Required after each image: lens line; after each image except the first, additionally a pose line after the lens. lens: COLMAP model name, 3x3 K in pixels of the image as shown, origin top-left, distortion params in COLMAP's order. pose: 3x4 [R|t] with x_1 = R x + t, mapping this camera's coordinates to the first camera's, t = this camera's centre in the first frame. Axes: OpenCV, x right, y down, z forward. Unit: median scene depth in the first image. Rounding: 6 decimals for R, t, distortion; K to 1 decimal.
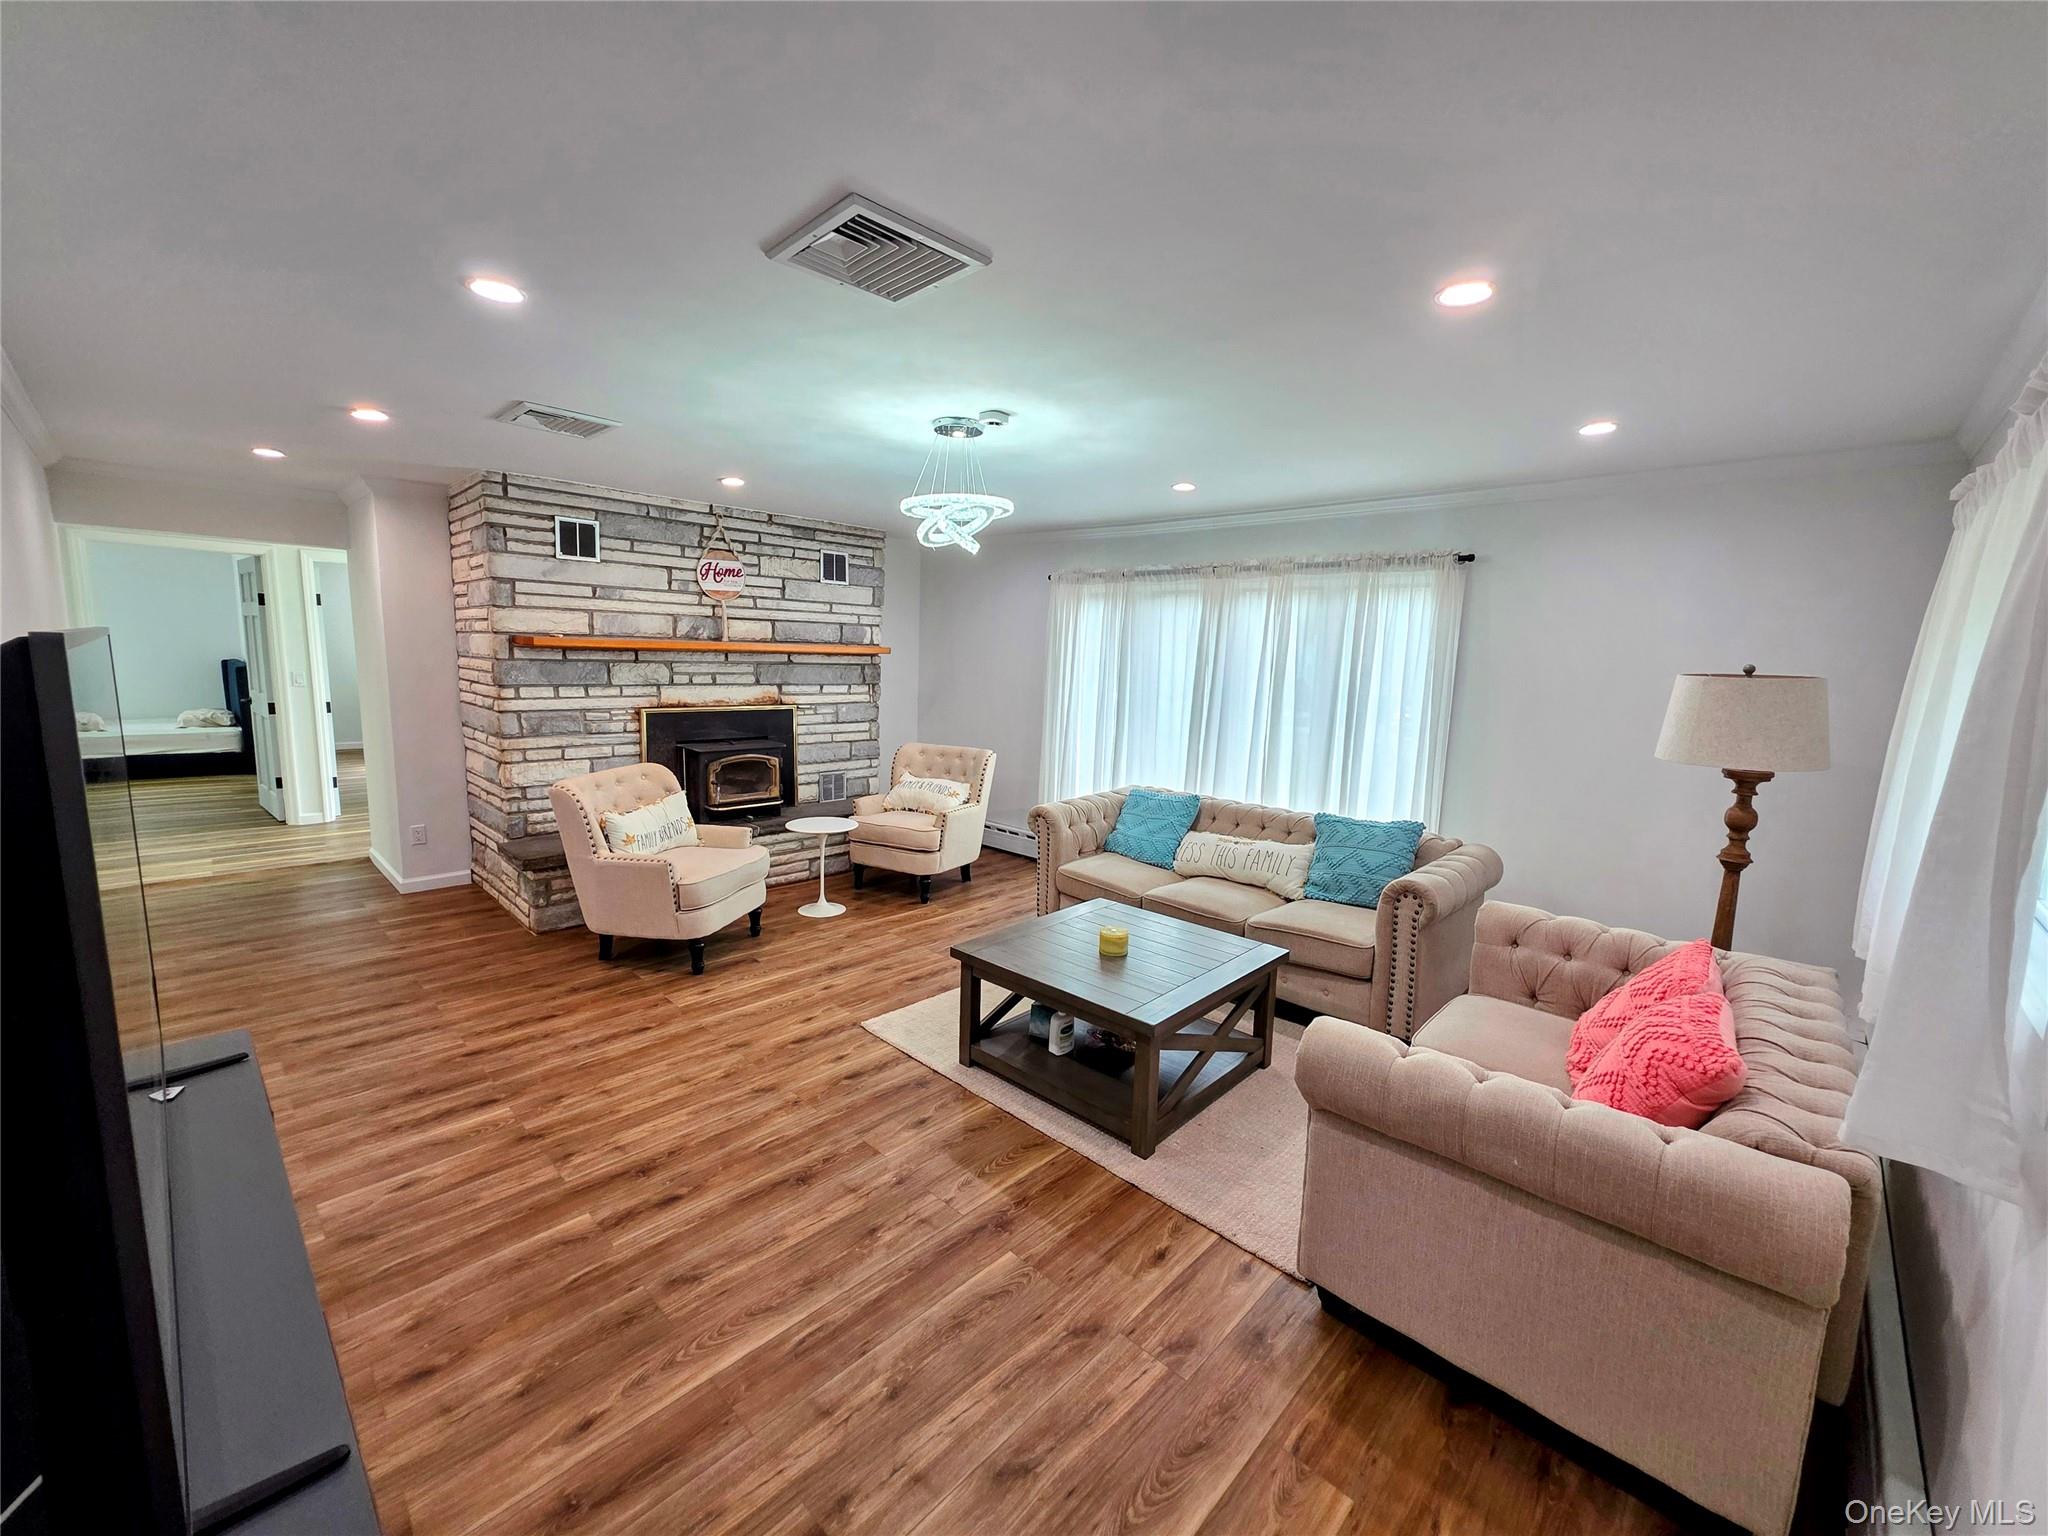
lens RADIAL K [[820.9, 0, 1032.3], [0, 820.9, 767.8], [0, 0, 1]] dist [0.002136, 0.000827]
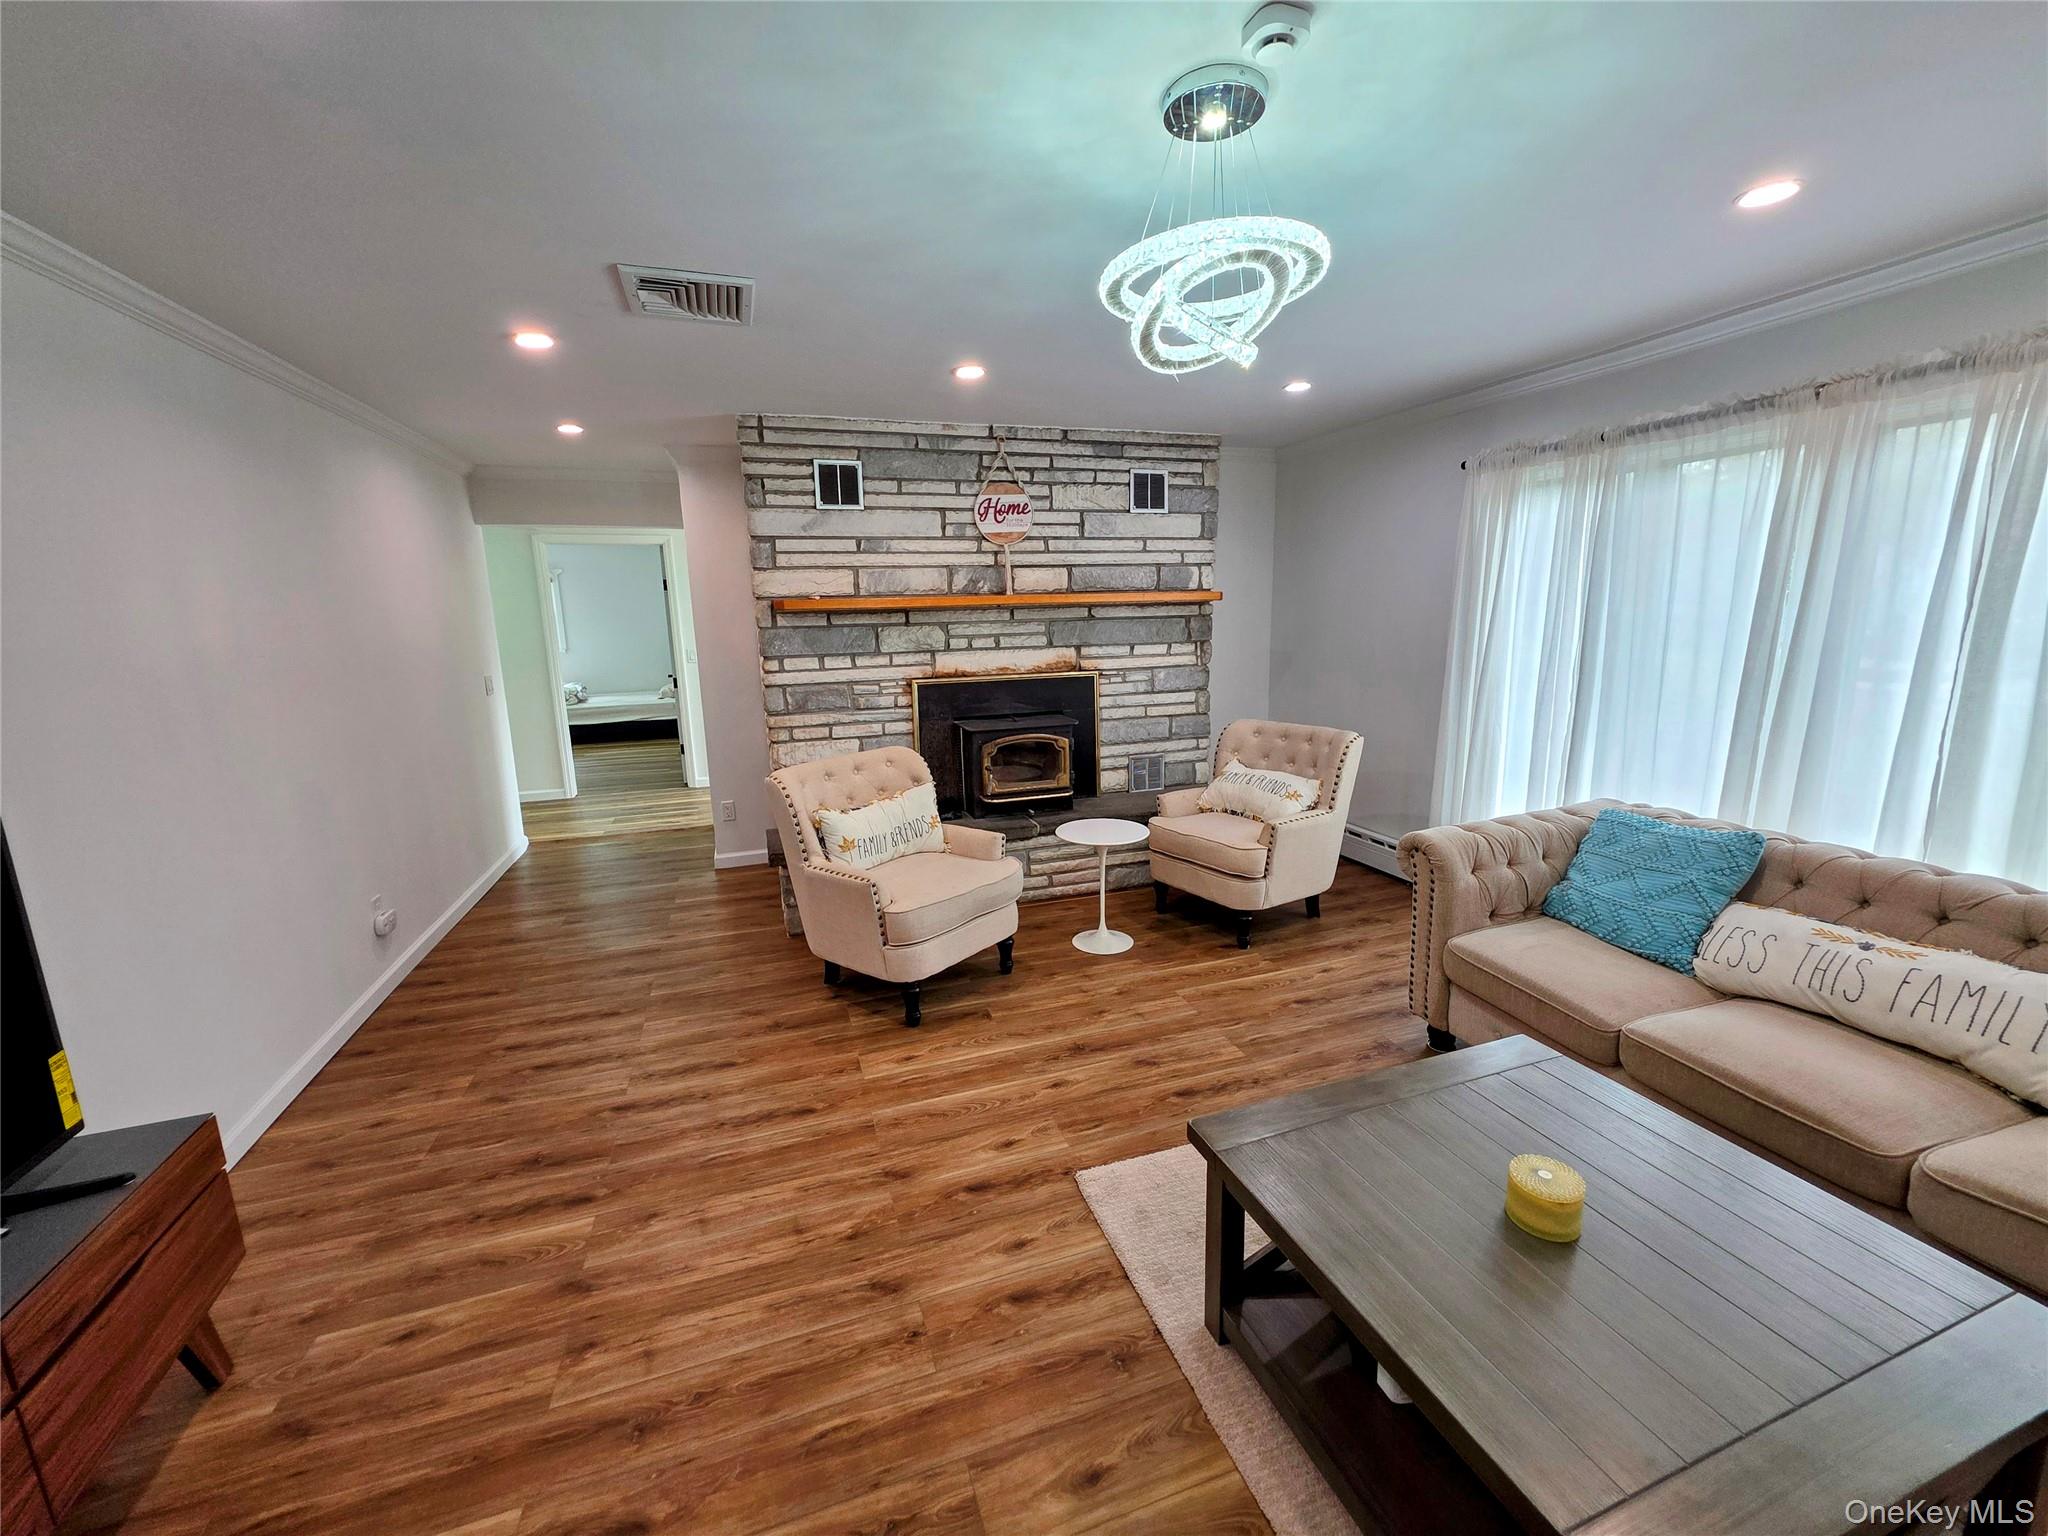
lens RADIAL K [[820.9, 0, 1028.2], [0, 820.9, 762.4], [0, 0, 1]] dist [0.002136, 0.000827]
pose [[0.883272, 0.032783, -0.467713, 0.036853], [-0.013680, 0.998930, 0.044183, -0.028531], [0.468660, -0.032627, 0.882776, 0.335192]]
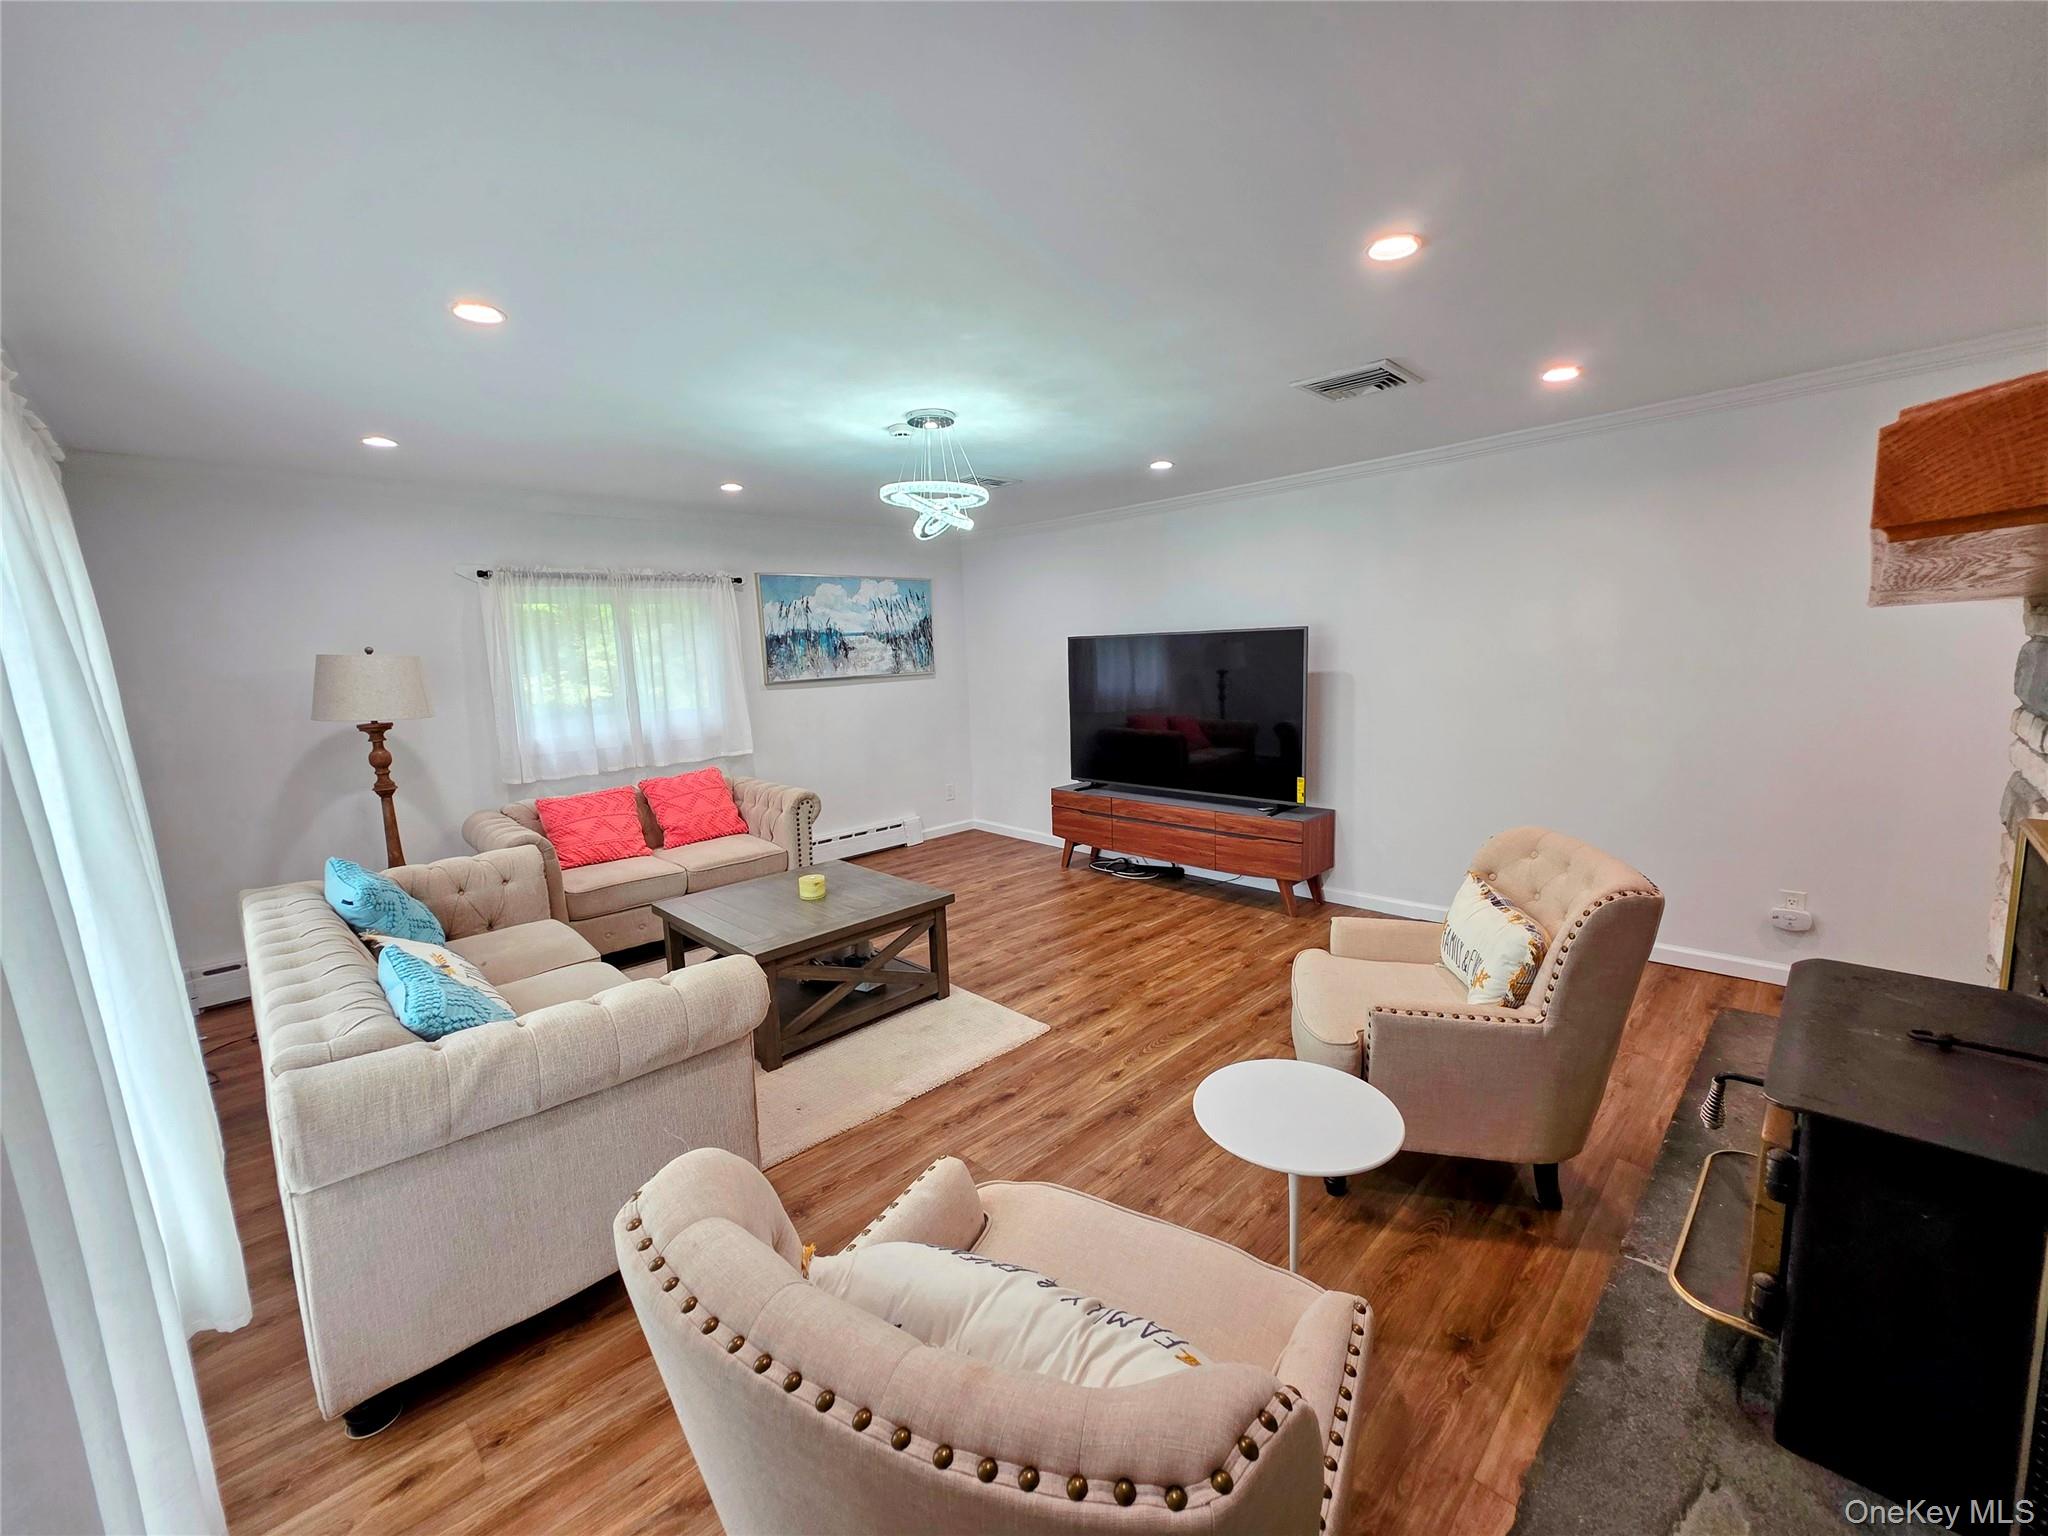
lens RADIAL K [[820.9, 0, 1025.2], [0, 820.9, 768.7], [0, 0, 1]] dist [0.002136, 0.000827]
pose [[-0.999376, -0.001301, 0.035311, -0.166541], [0.008937, 0.957523, 0.288218, -0.192494], [-0.034186, 0.288353, -0.956914, 1.422584]]
